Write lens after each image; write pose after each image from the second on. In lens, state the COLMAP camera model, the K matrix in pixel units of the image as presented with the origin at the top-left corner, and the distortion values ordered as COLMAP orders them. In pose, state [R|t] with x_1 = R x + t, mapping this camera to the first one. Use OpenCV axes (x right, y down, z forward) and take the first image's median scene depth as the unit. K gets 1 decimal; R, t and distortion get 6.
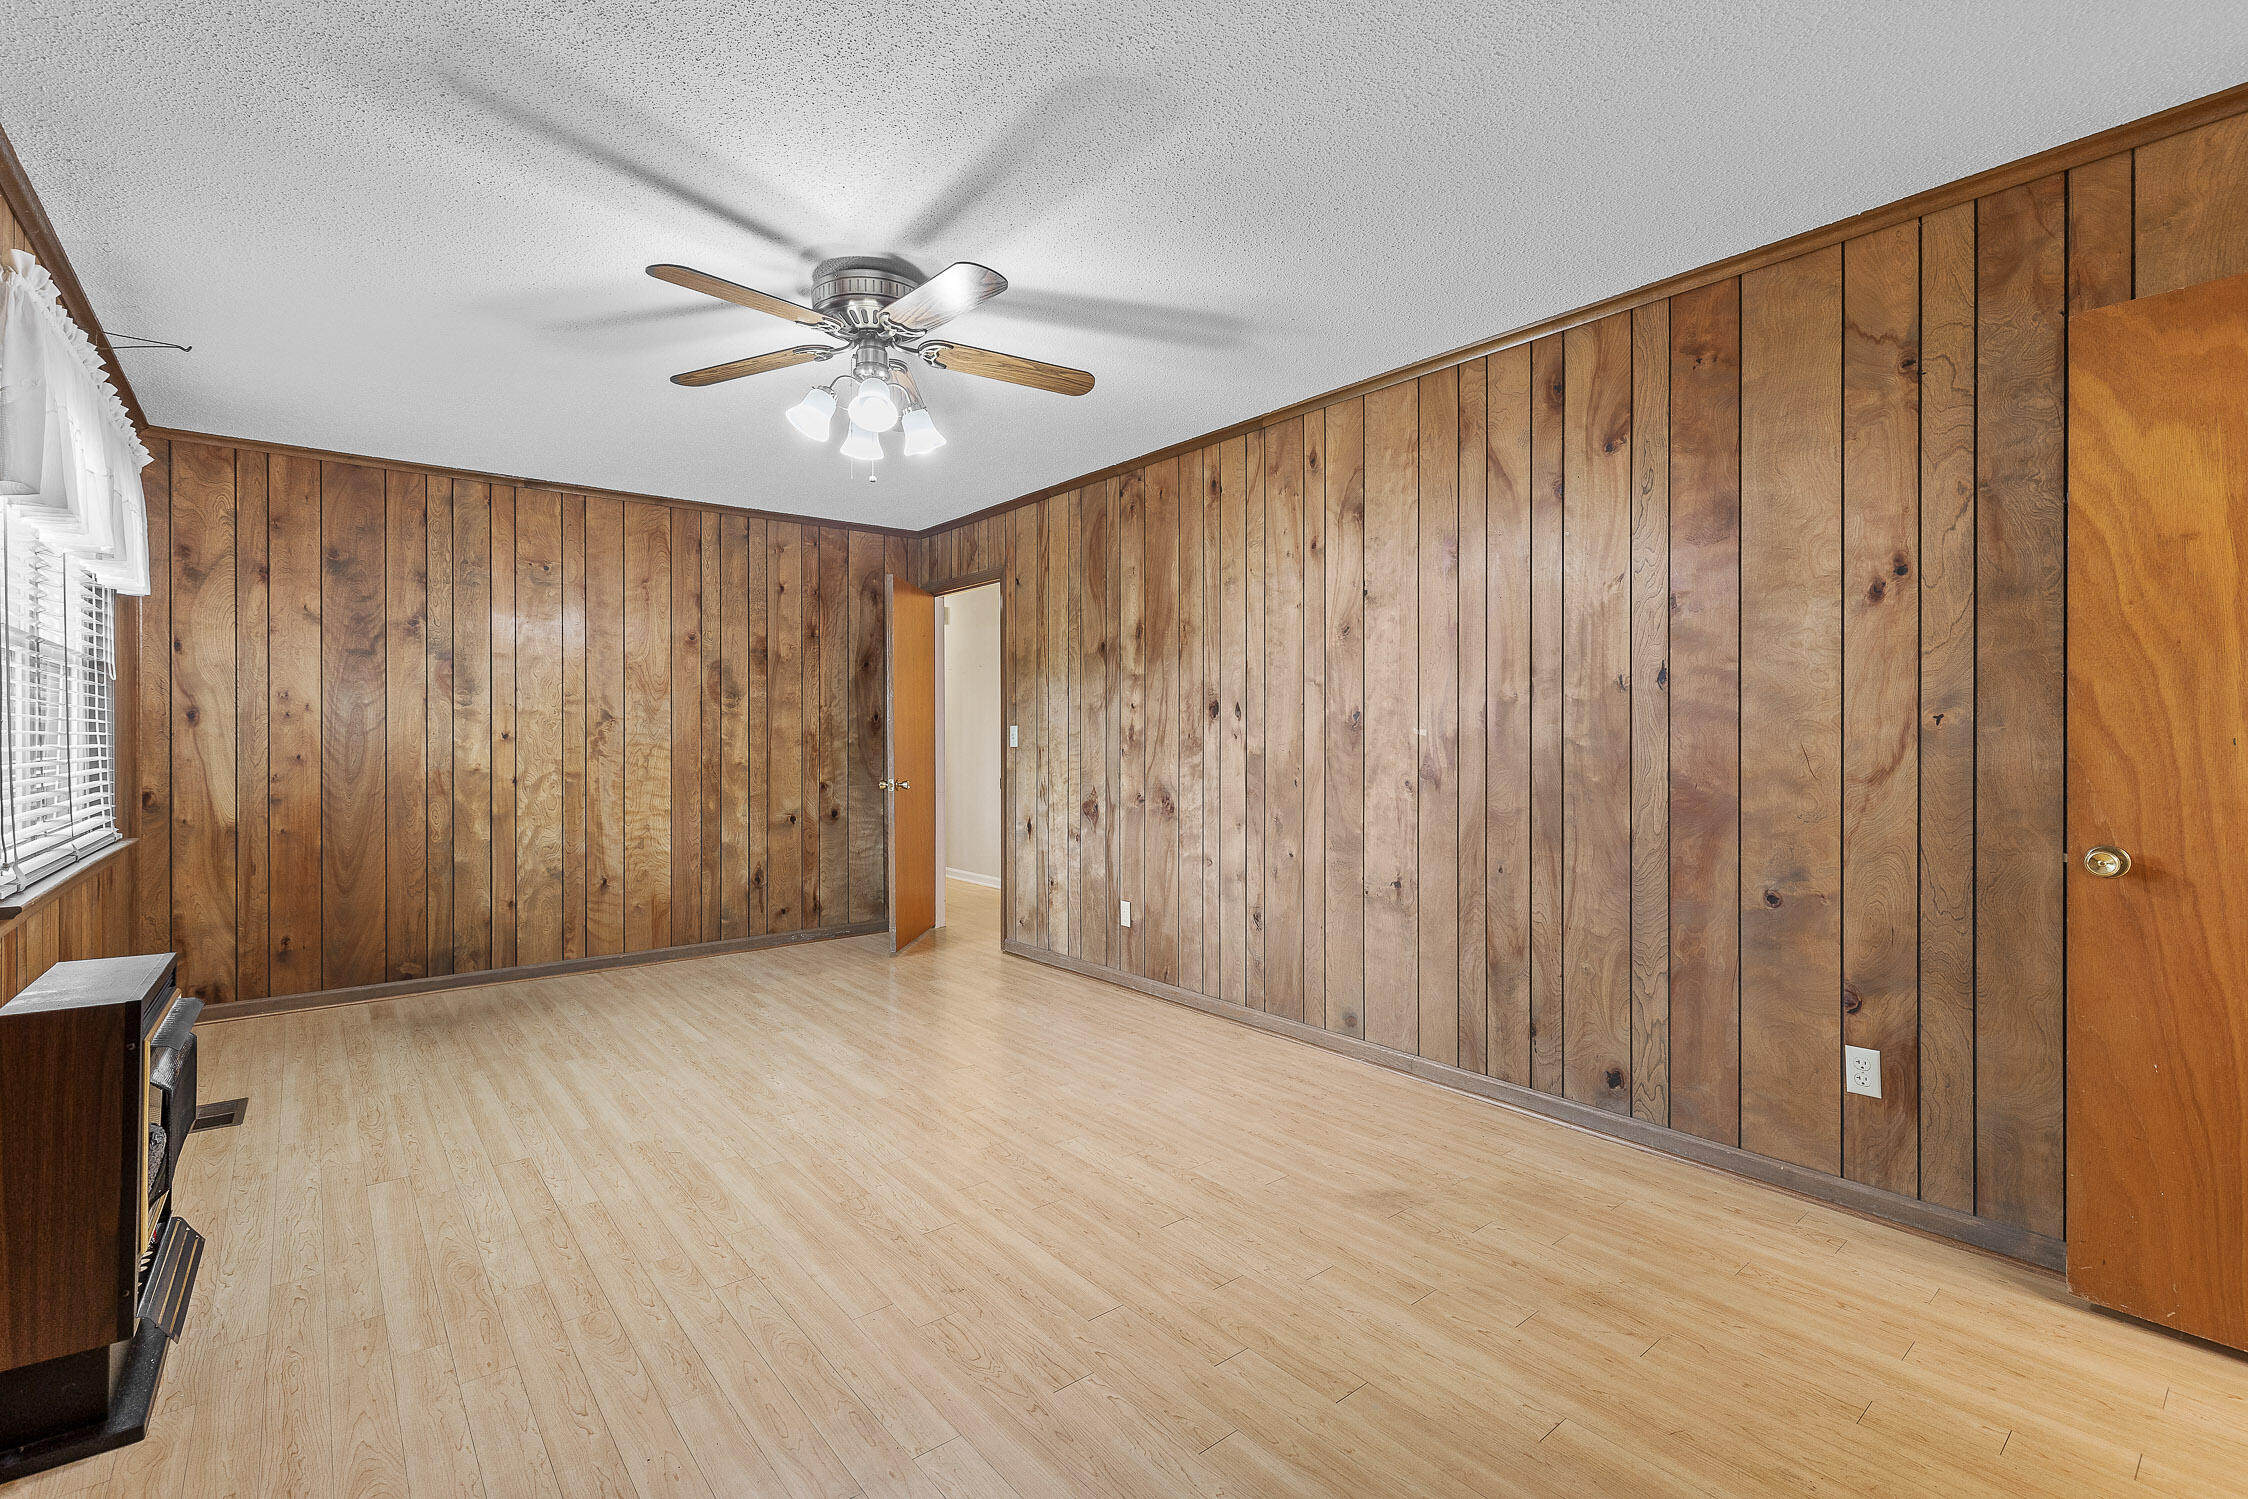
lens RADIAL K [[1031.9, 0, 1124.0], [0, 1031.9, 749.5], [0, 0, 1]] dist [-0.000332, 0.000037]
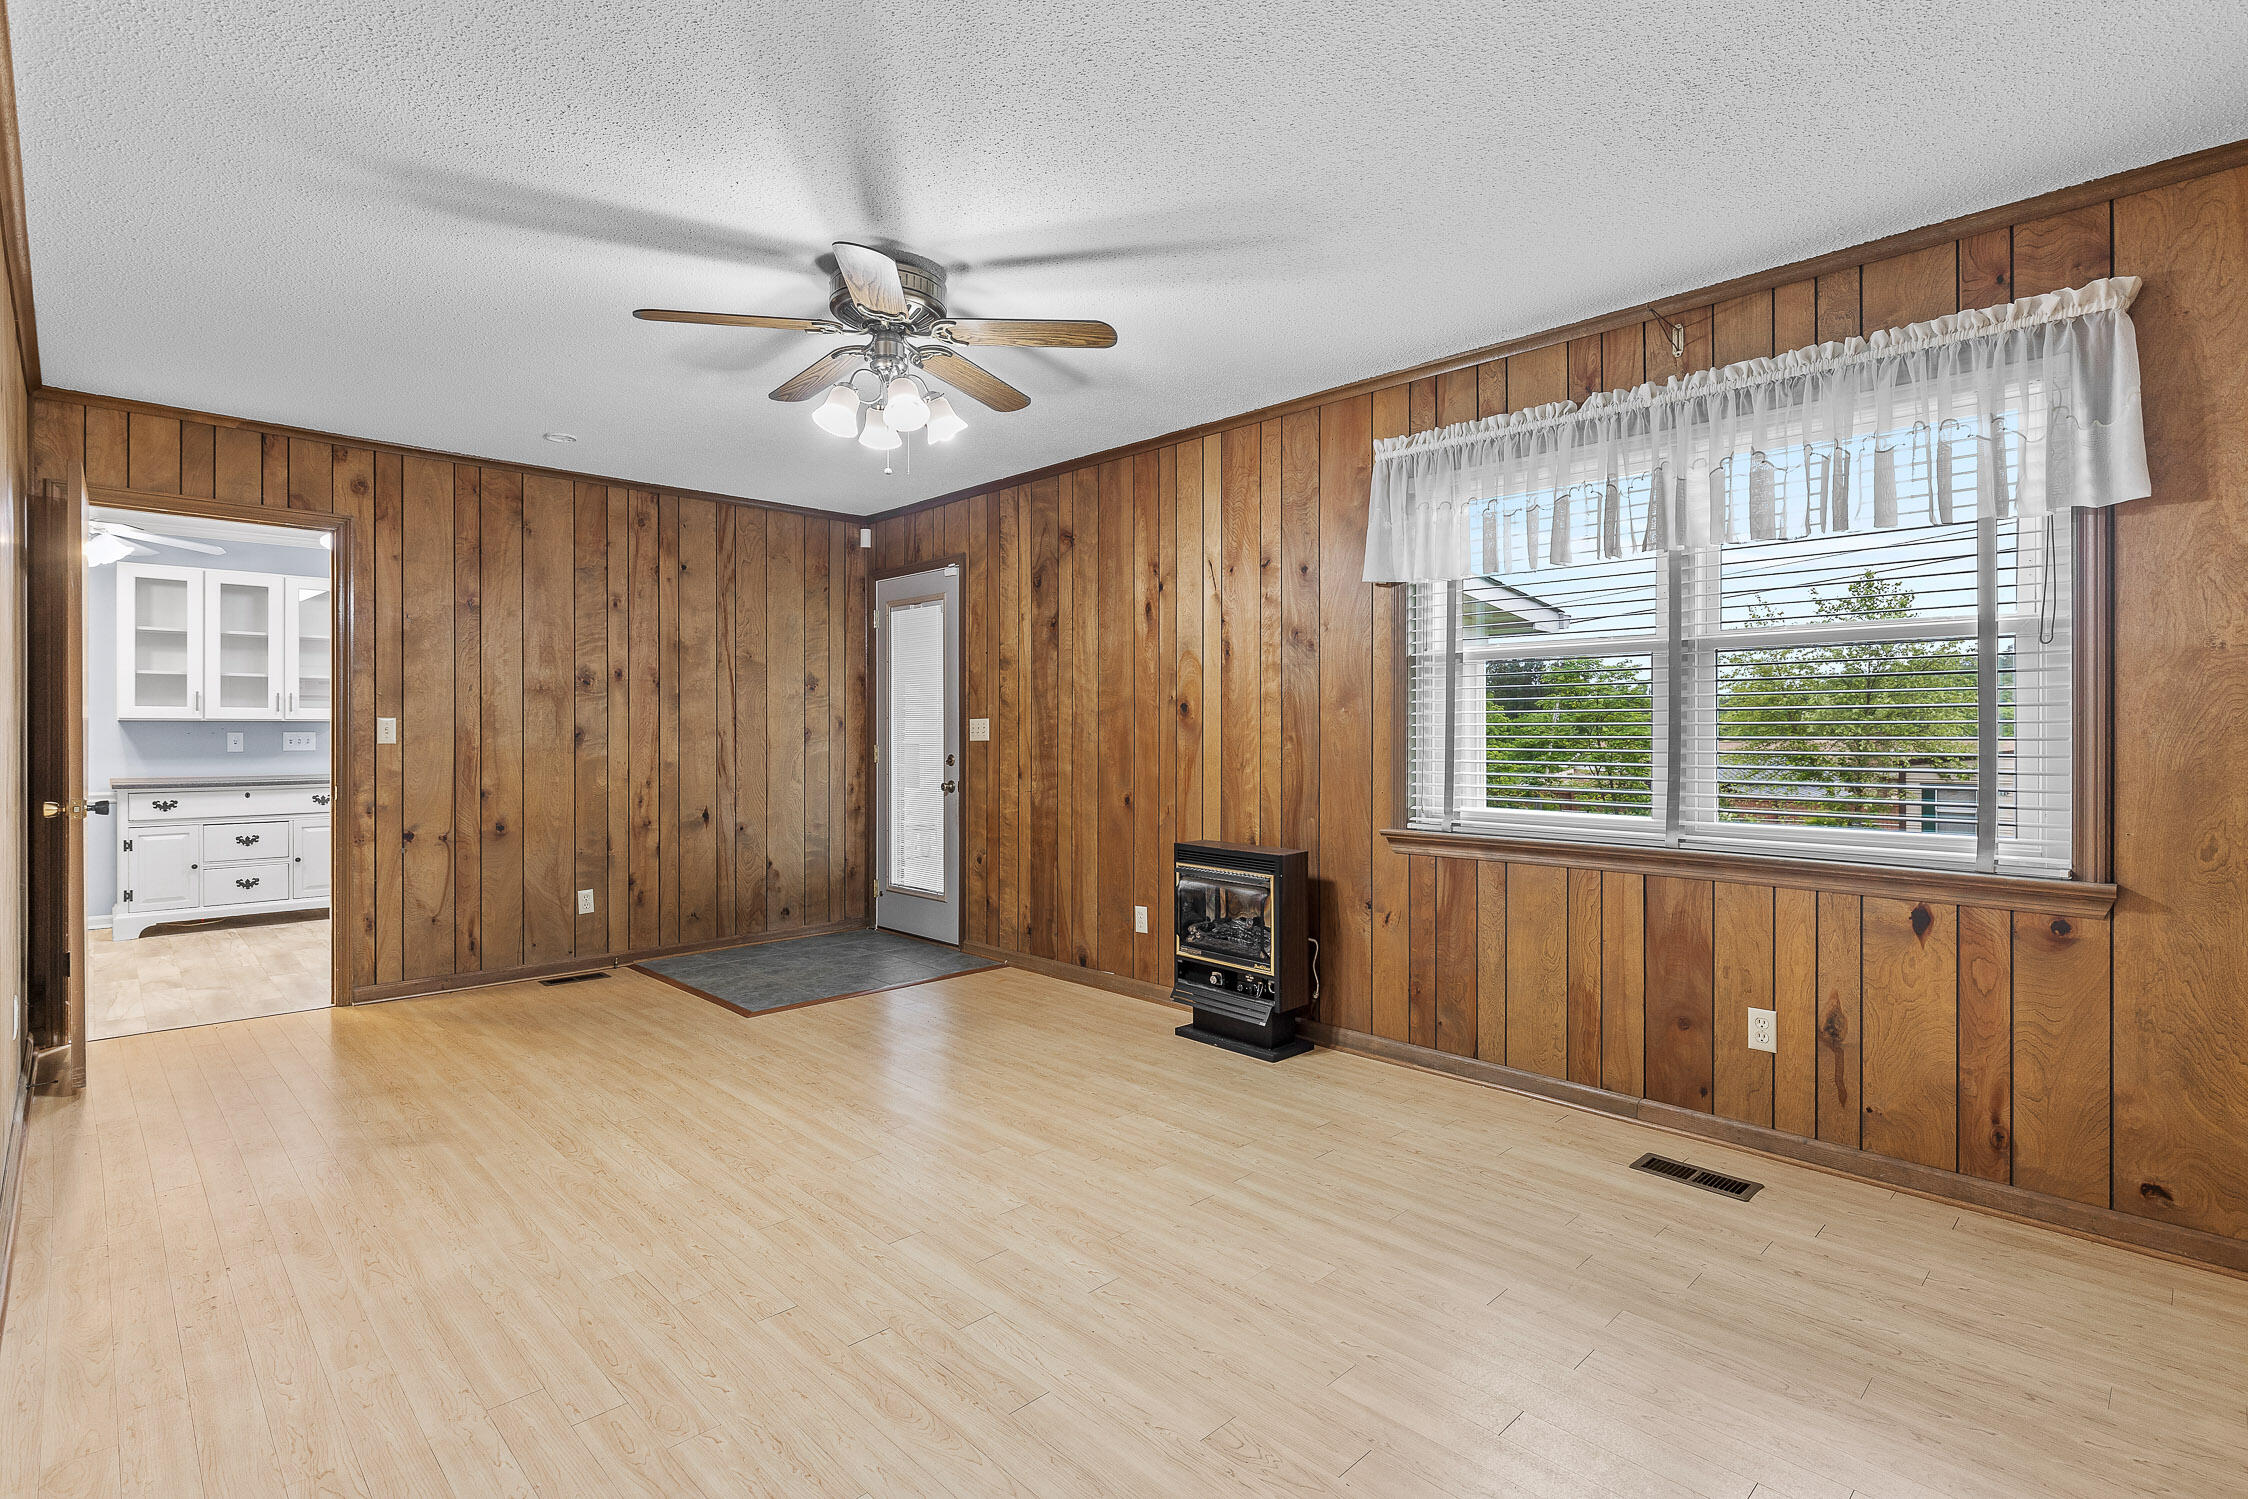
lens RADIAL K [[1068.9, 0, 1124.0], [0, 1068.9, 749.5], [0, 0, 1]] dist [-0.000132, -0.000120]
pose [[-0.995323, 0.002818, -0.096561, -0.379601], [-0.000029, 0.999566, 0.029467, -0.024487], [0.096602, 0.029332, -0.994891, 2.089001]]
